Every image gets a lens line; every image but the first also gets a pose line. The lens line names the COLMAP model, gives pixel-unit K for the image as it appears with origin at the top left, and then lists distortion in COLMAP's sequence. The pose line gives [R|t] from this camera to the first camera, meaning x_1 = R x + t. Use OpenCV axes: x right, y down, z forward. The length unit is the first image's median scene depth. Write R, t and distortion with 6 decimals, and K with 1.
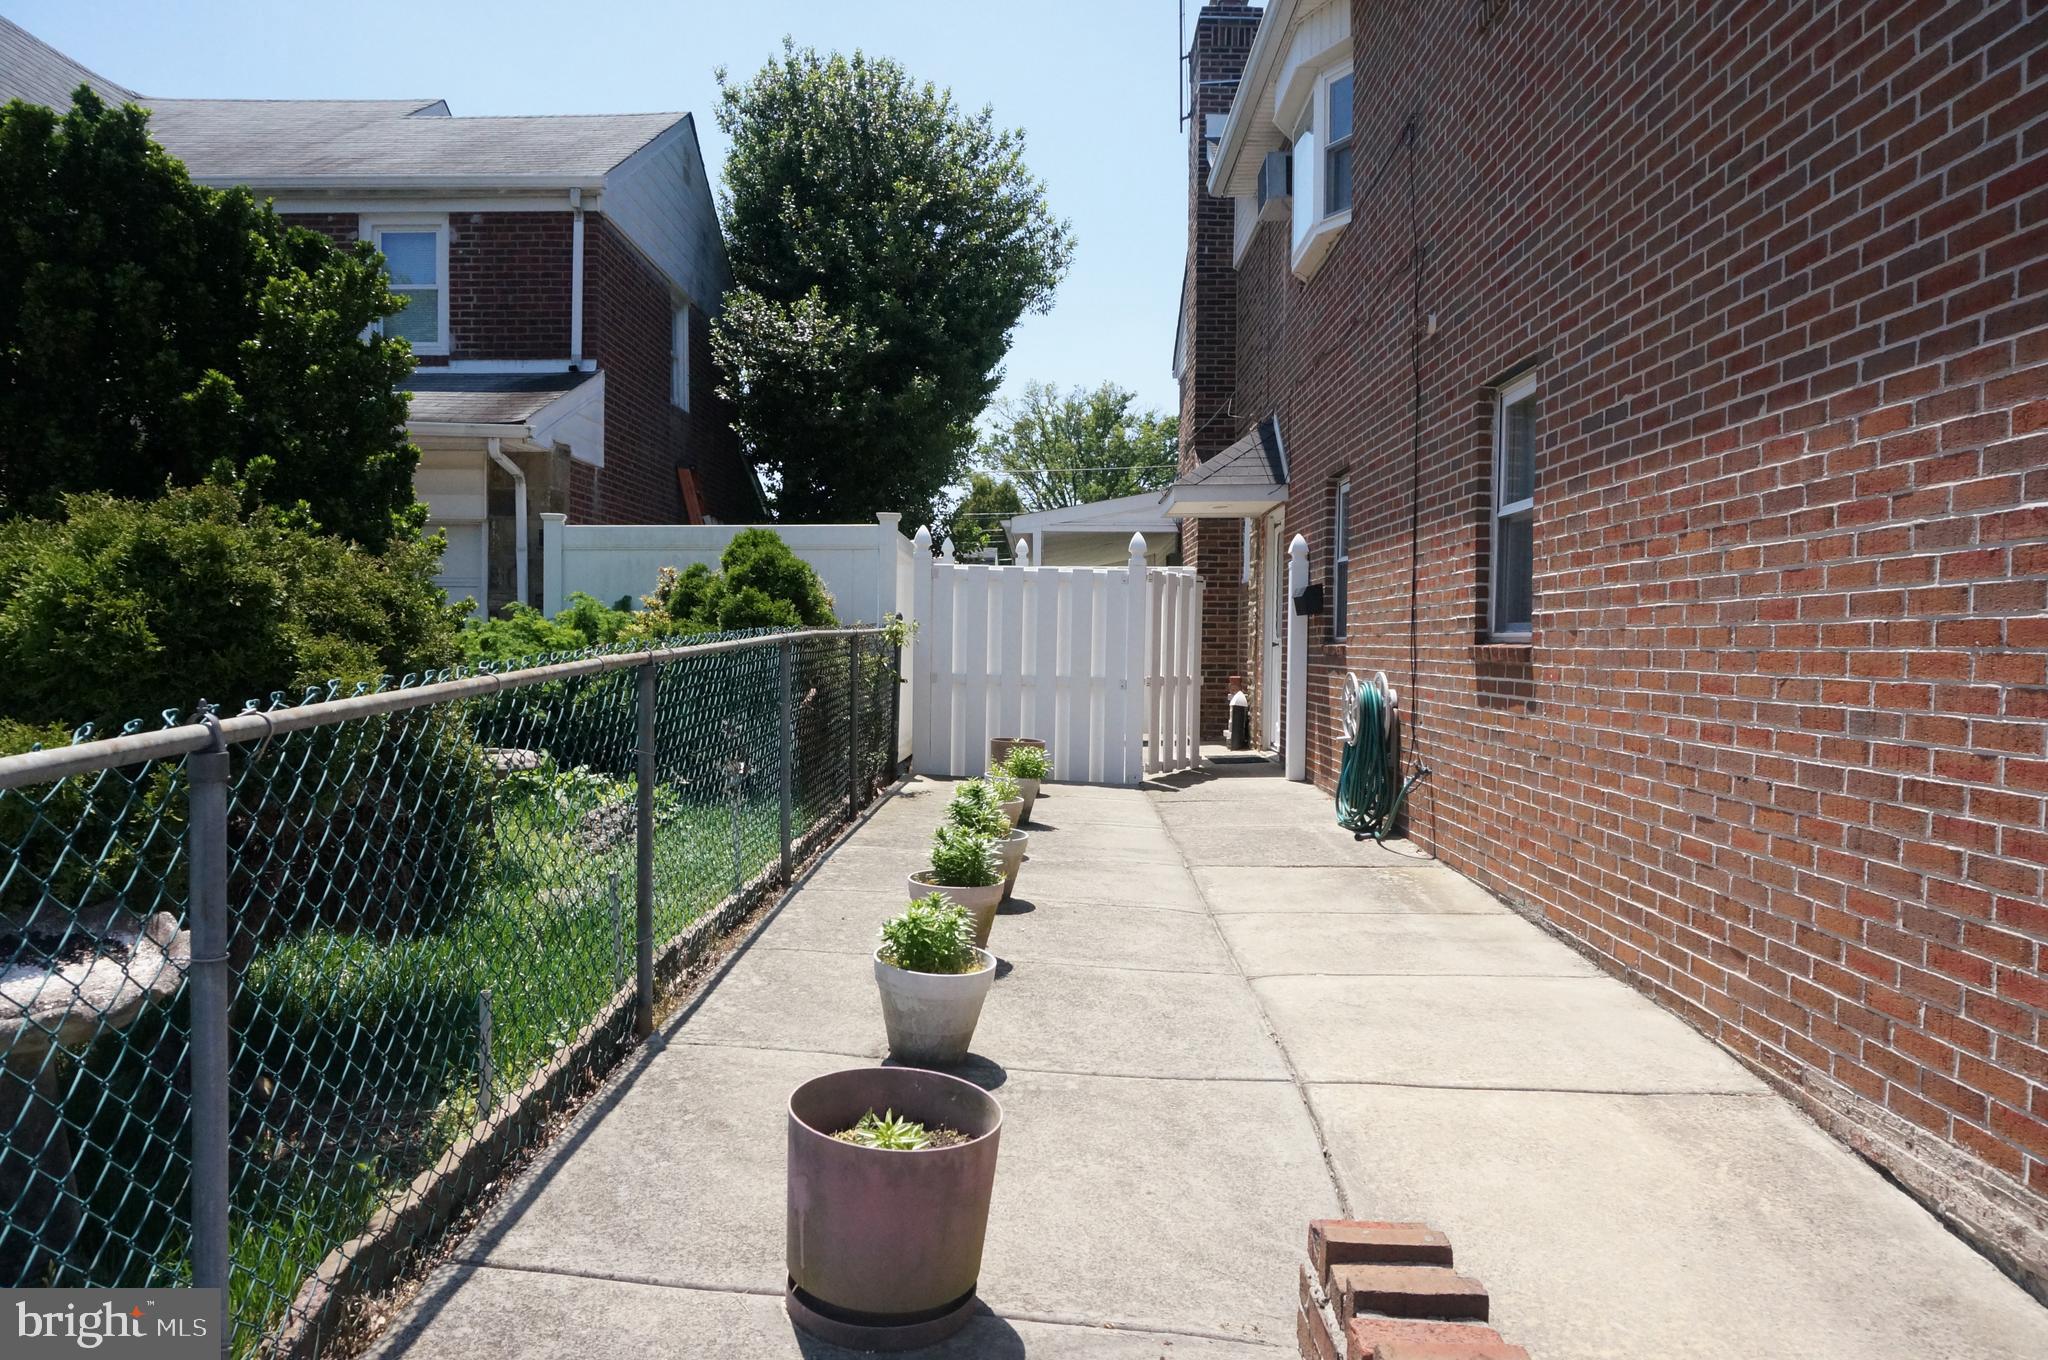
lens RADIAL K [[1364.3, 0, 1023.3], [0, 1364.3, 683.0], [0, 0, 1]] dist [-0.051339, 0.034401]
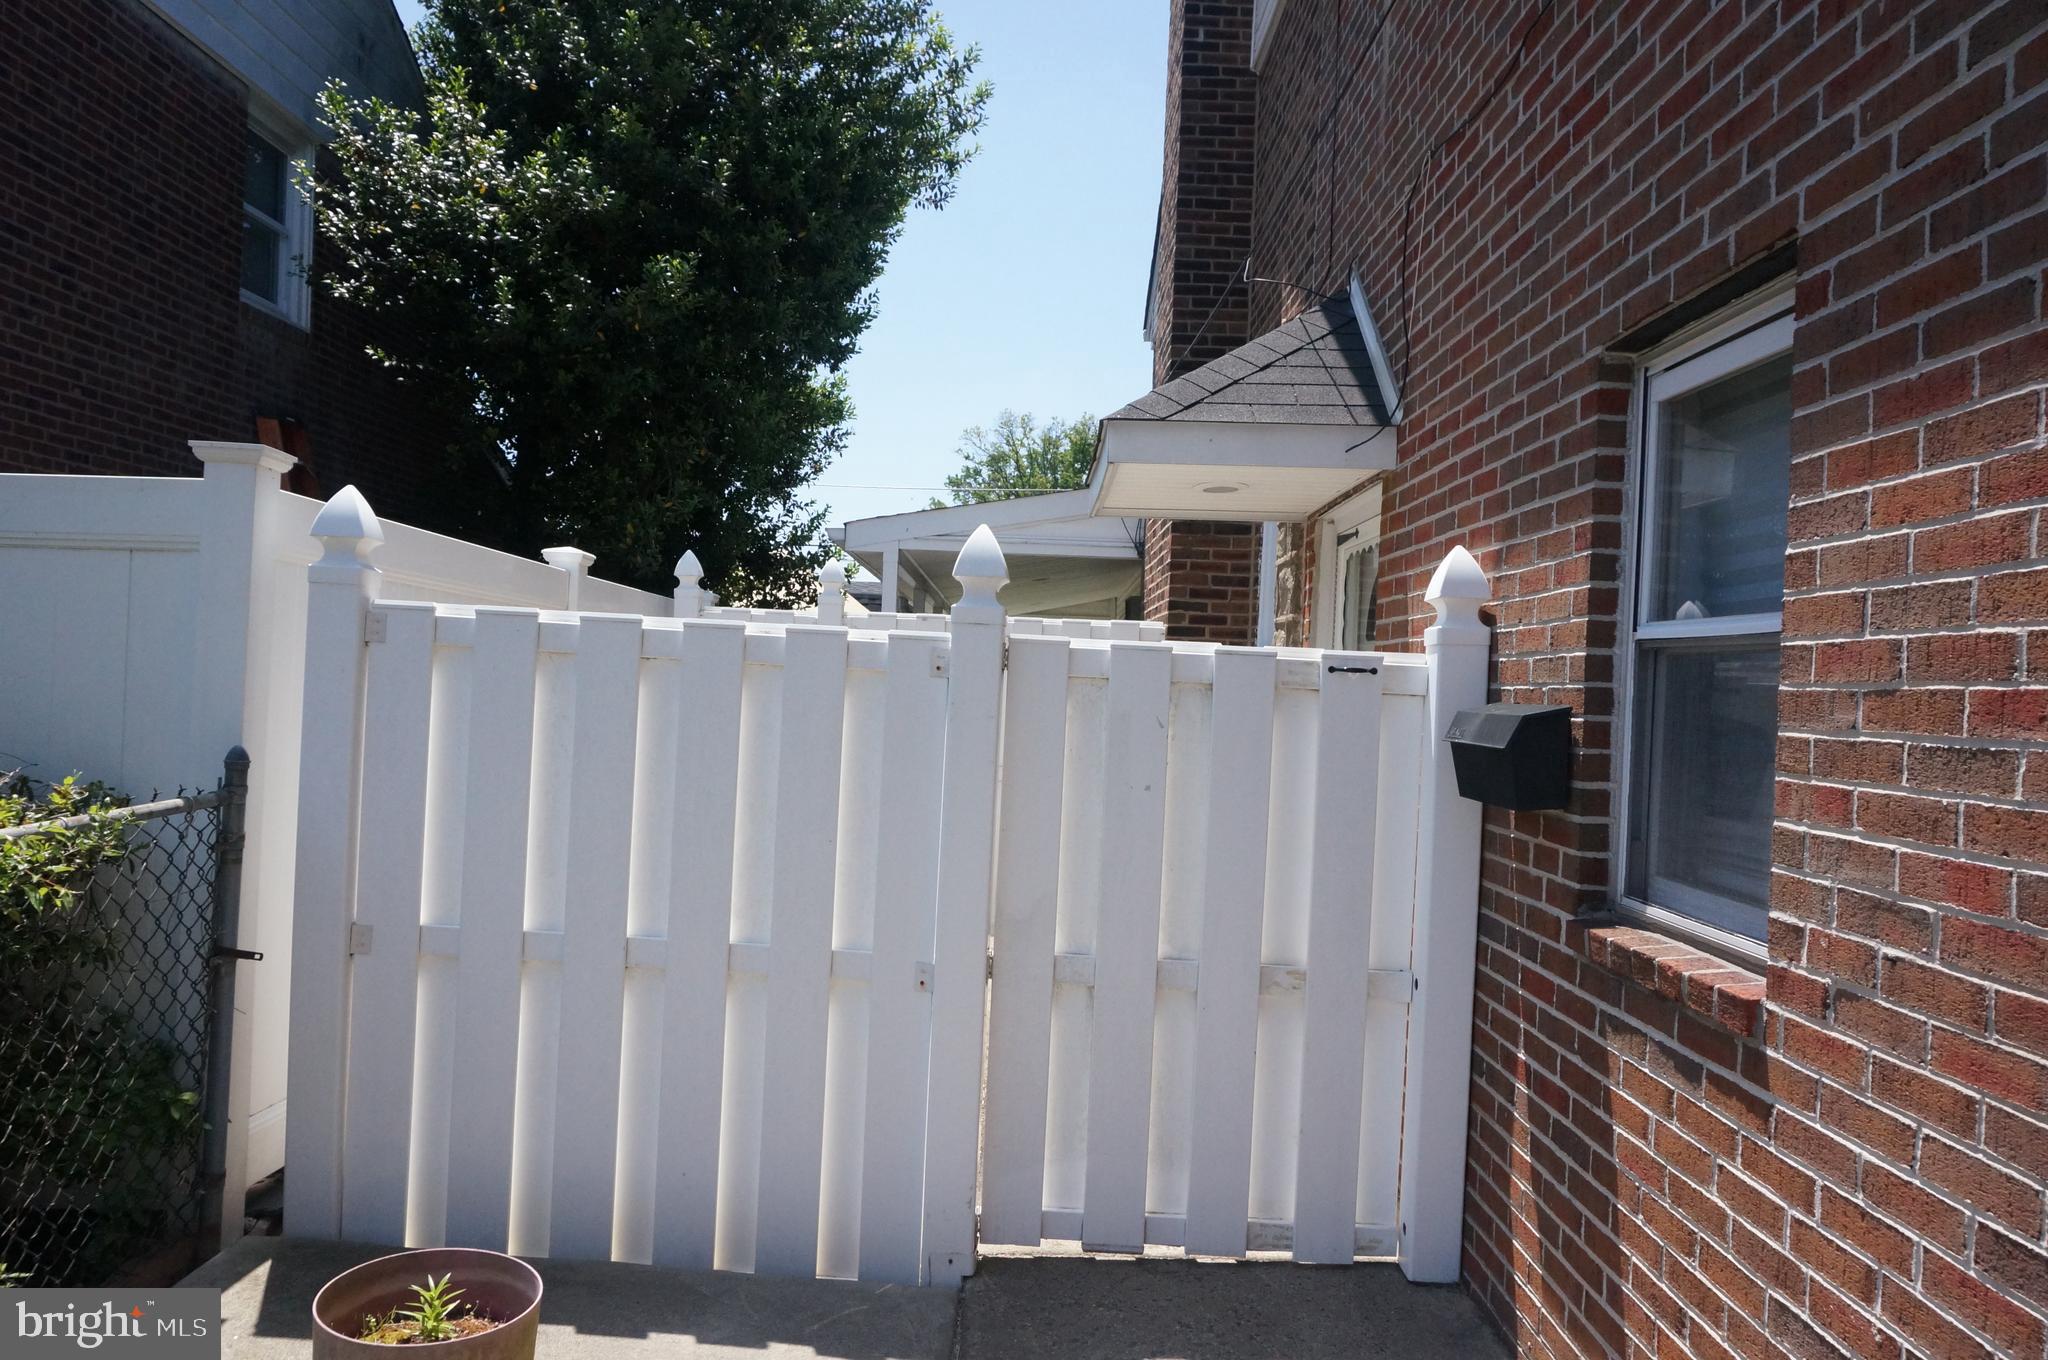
lens RADIAL K [[1364.3, 0, 1020.7], [0, 1364.3, 677.9], [0, 0, 1]] dist [-0.051339, 0.034401]
pose [[0.999411, 0.031354, 0.013949, 0.063146], [-0.030873, 0.998963, -0.033449, -0.043636], [-0.014984, 0.032998, 0.999343, 0.467328]]
